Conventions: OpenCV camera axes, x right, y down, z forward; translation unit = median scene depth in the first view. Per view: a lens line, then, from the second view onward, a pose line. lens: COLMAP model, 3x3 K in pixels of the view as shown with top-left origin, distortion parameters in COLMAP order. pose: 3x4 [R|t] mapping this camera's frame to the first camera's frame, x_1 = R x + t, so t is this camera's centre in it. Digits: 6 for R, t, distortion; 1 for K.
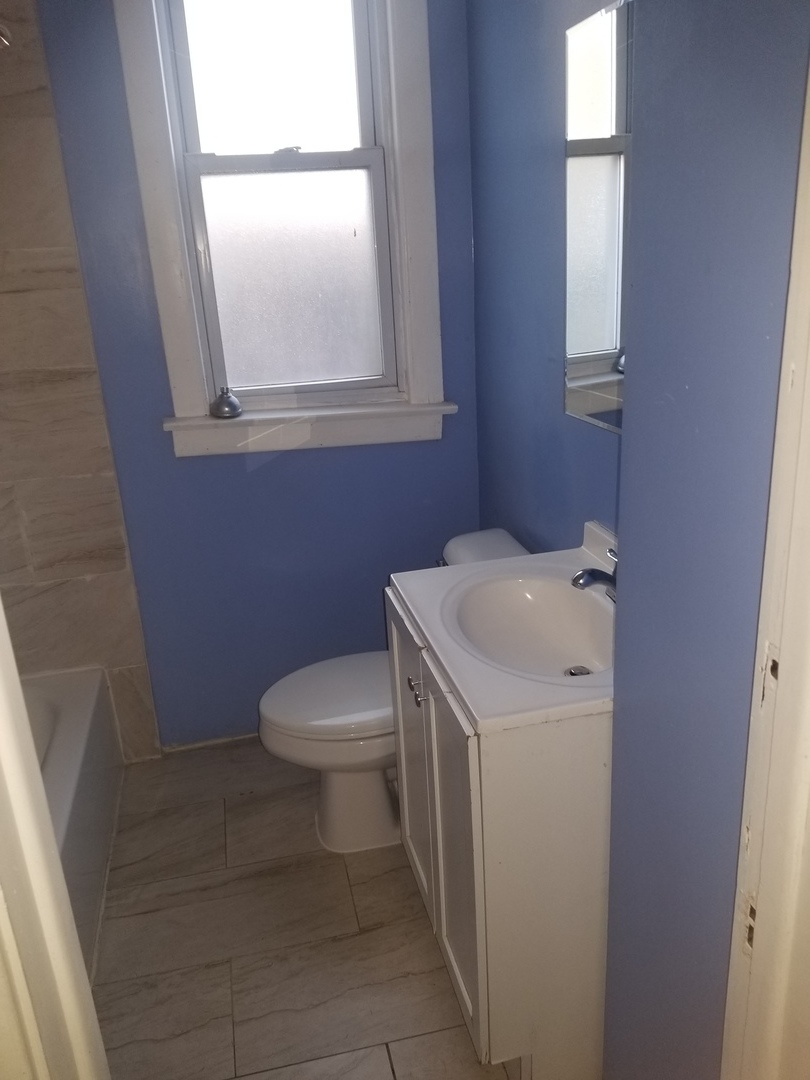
lens RADIAL K [[834.8, 0, 405.0], [0, 834.8, 540.0], [0, 0, 1]] dist [0.089421, -0.168065]
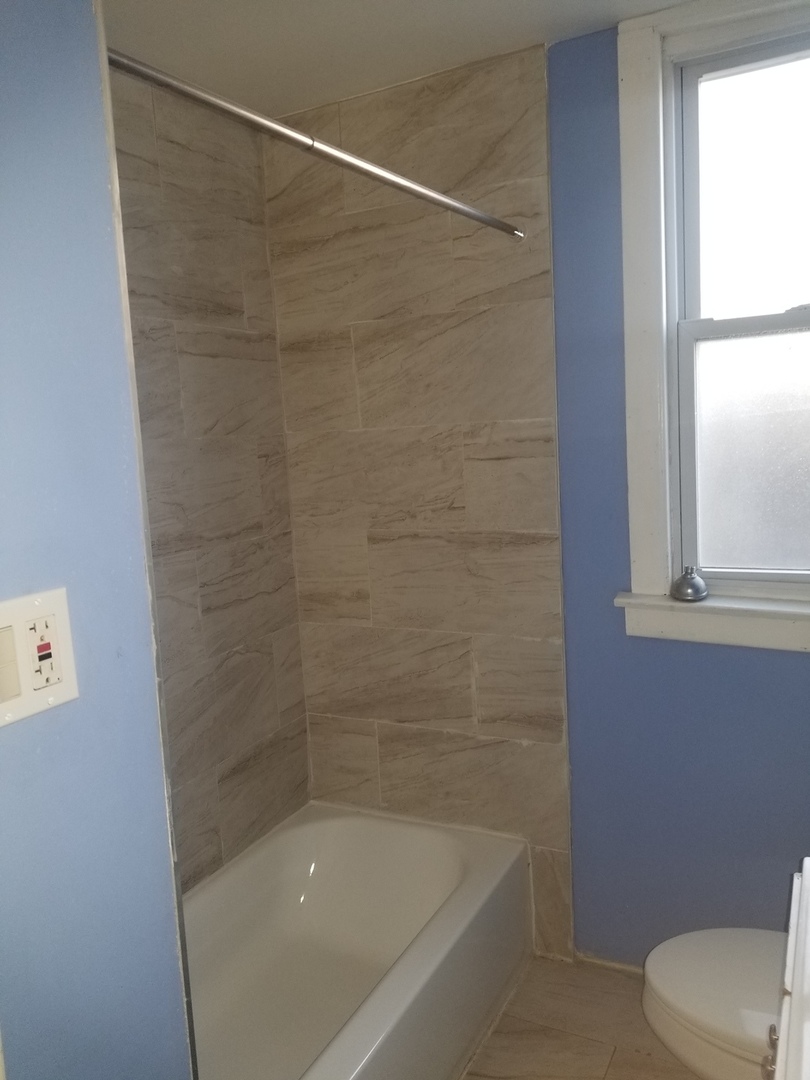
lens RADIAL K [[834.8, 0, 405.0], [0, 834.8, 540.0], [0, 0, 1]] dist [0.089421, -0.168065]
pose [[0.761765, 0.093106, -0.641128, 0.120584], [-0.198388, 0.975602, -0.094038, -0.066420], [0.616730, 0.198827, 0.761650, 0.136055]]
